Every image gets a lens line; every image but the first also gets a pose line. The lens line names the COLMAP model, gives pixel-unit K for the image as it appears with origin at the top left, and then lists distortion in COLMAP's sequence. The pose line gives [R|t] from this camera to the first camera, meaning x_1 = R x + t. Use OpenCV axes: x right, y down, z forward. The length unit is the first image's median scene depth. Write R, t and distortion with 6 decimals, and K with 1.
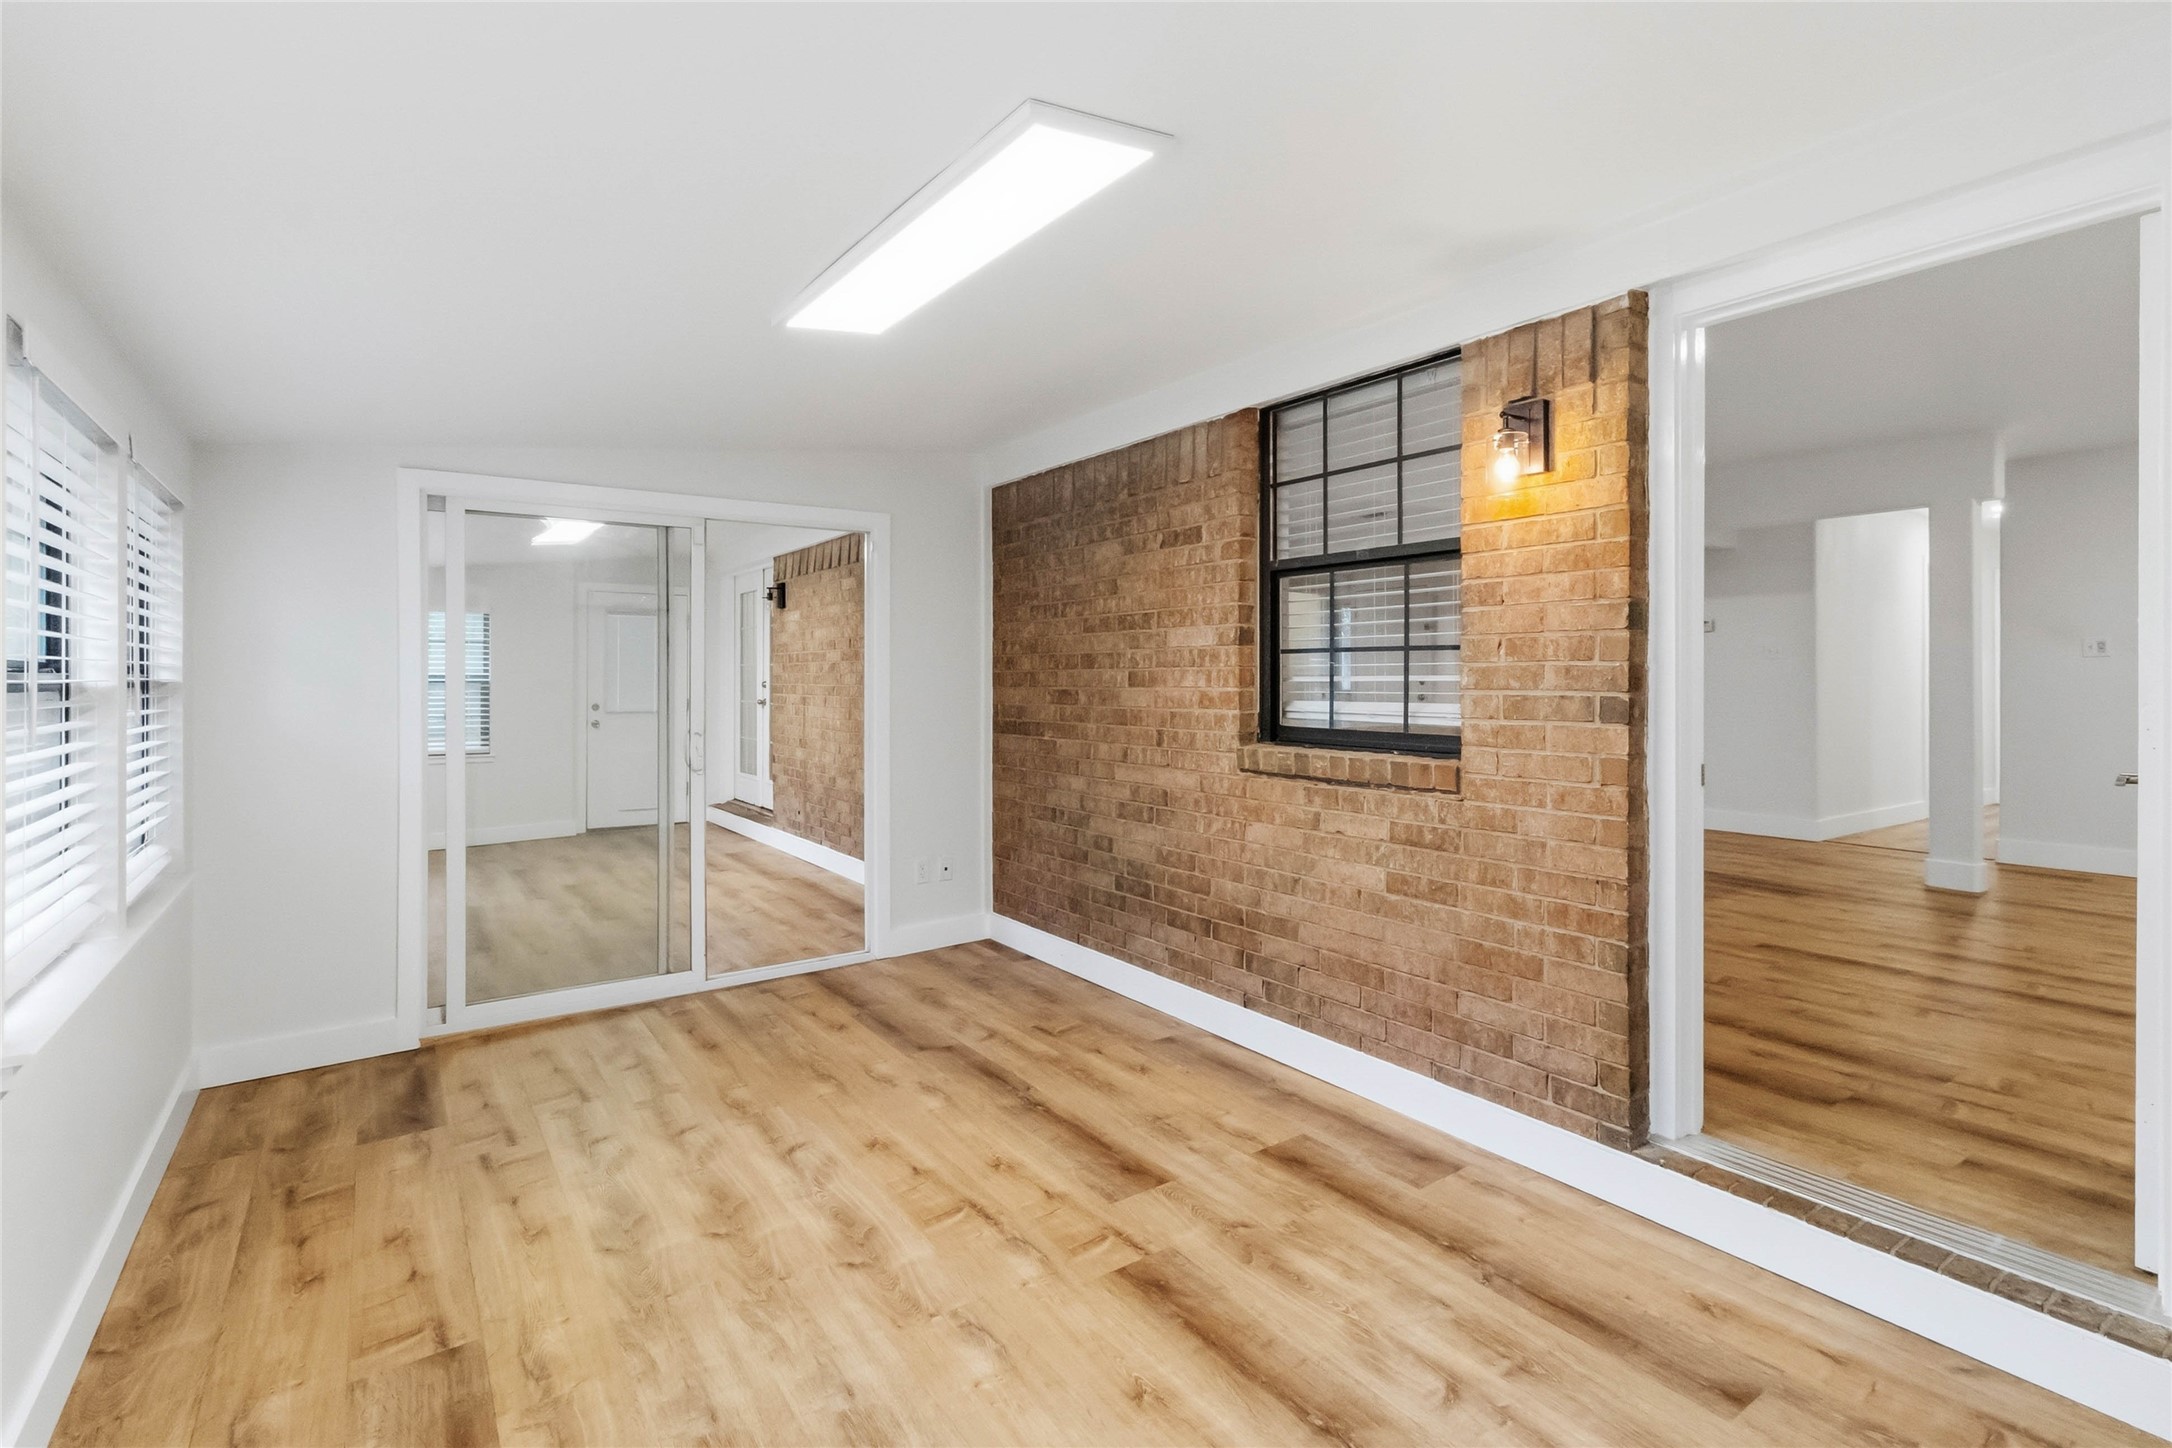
lens RADIAL K [[1022.6, 0, 1097.8], [0, 1022.6, 678.9], [0, 0, 1]] dist [0.000061, -0.006795]
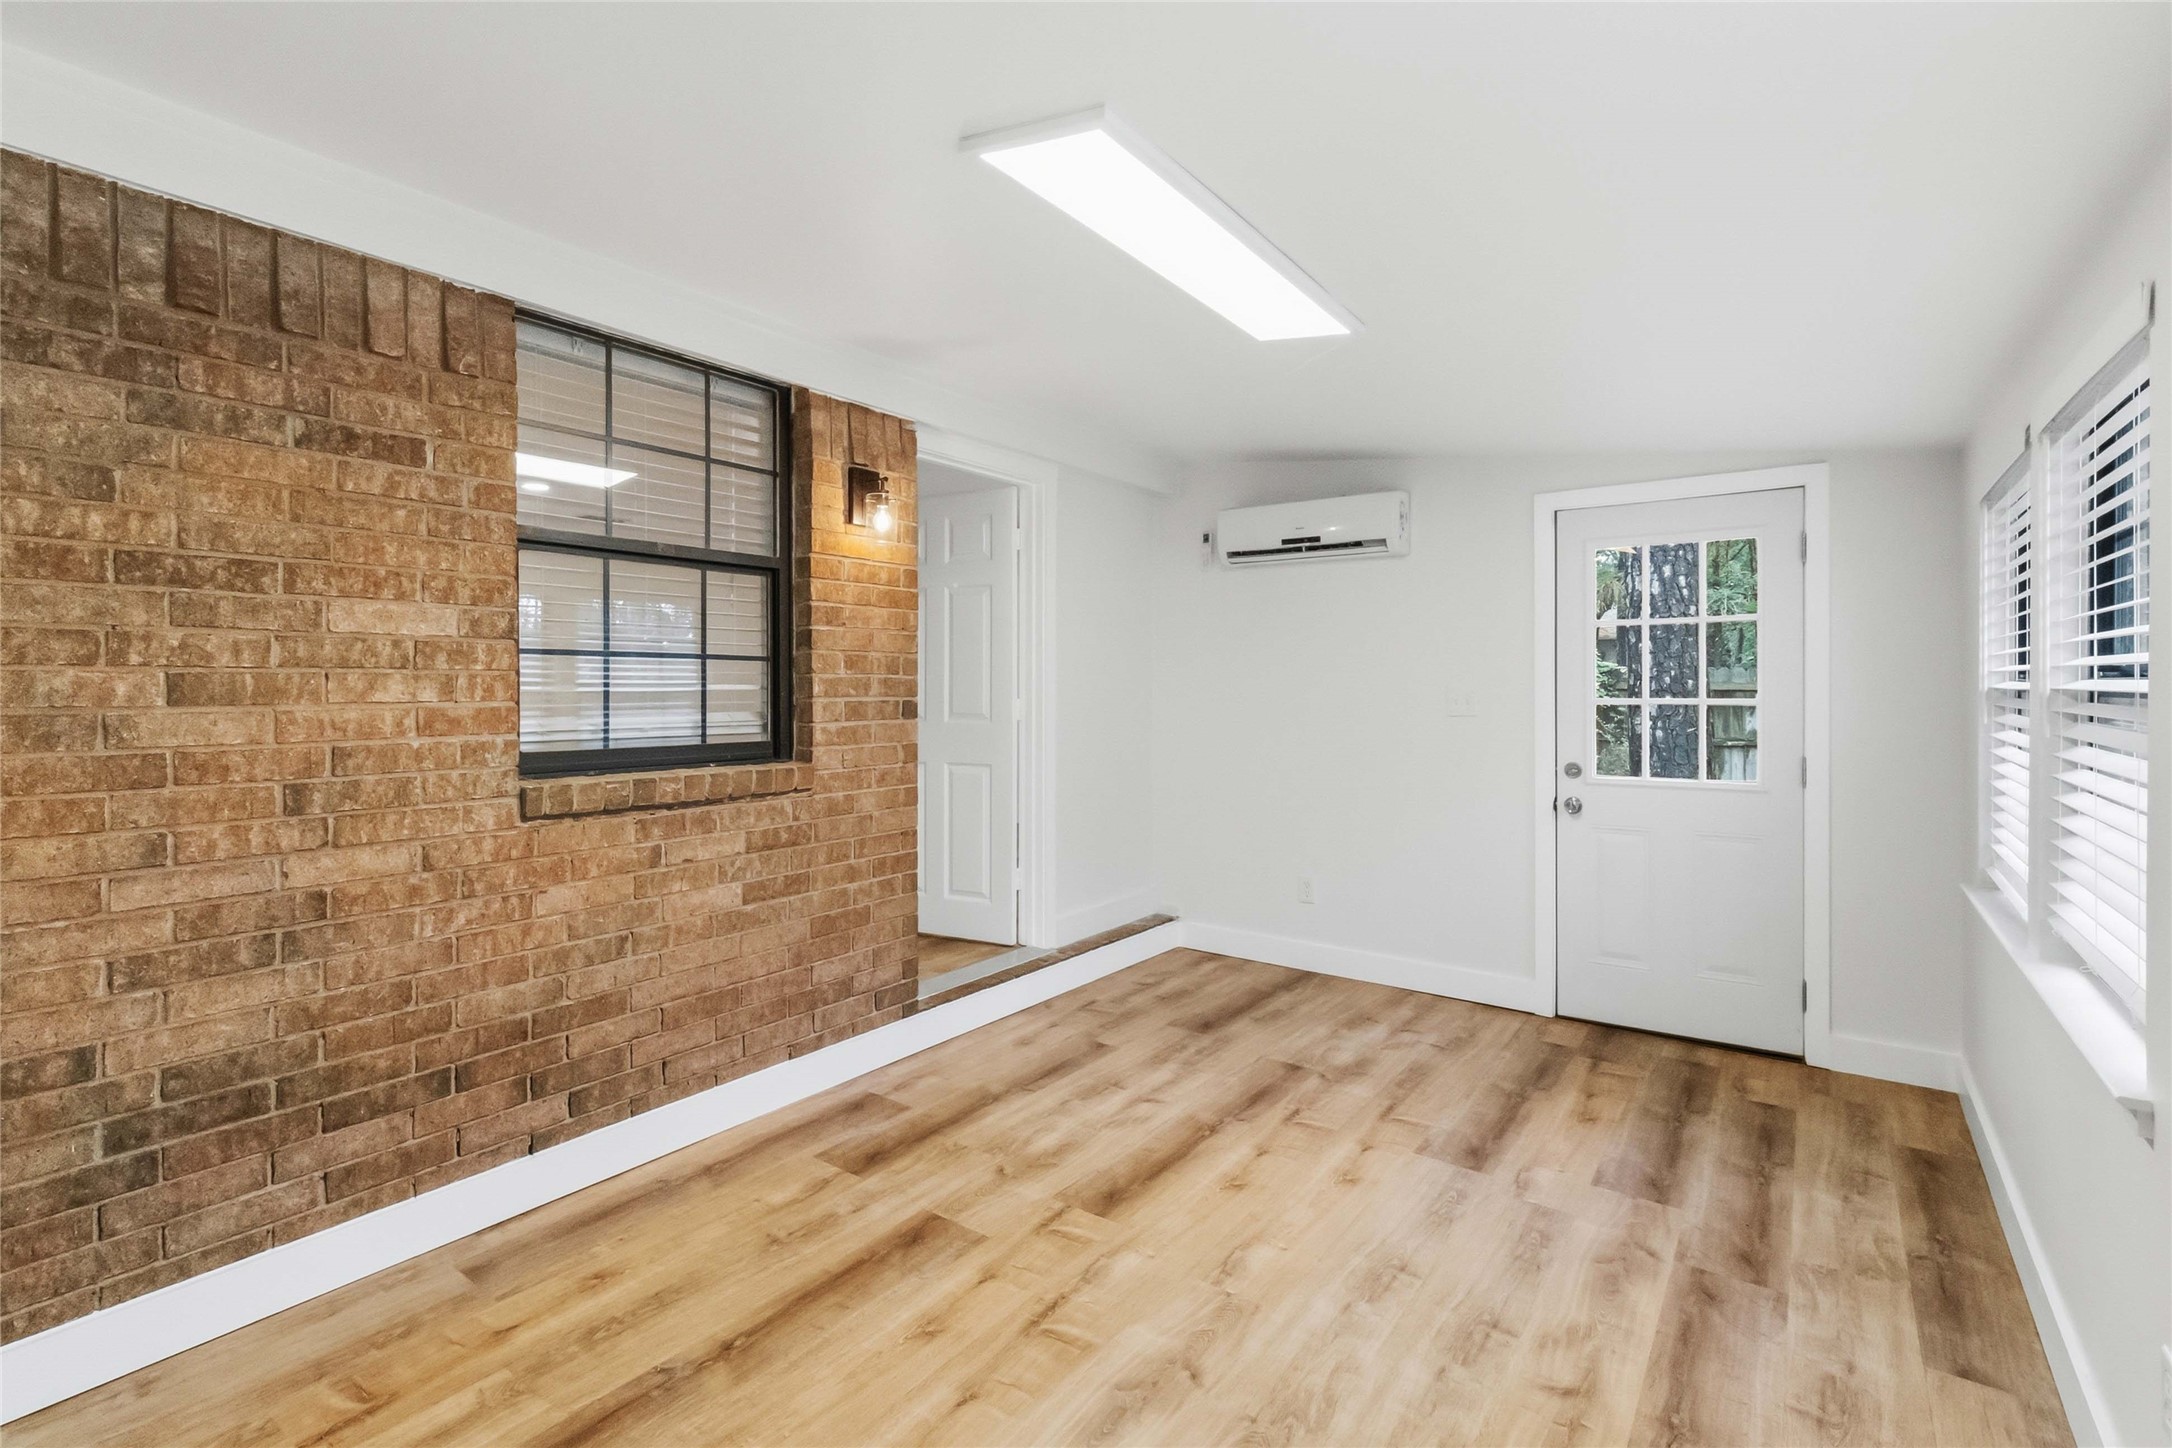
lens RADIAL K [[1022.6, 0, 1097.8], [0, 1022.6, 678.9], [0, 0, 1]] dist [0.000061, -0.006795]
pose [[-0.343507, 0.000809, 0.939150, -0.730918], [-0.005979, 0.999977, -0.003049, -0.007649], [-0.939131, -0.006663, -0.343494, 0.981141]]
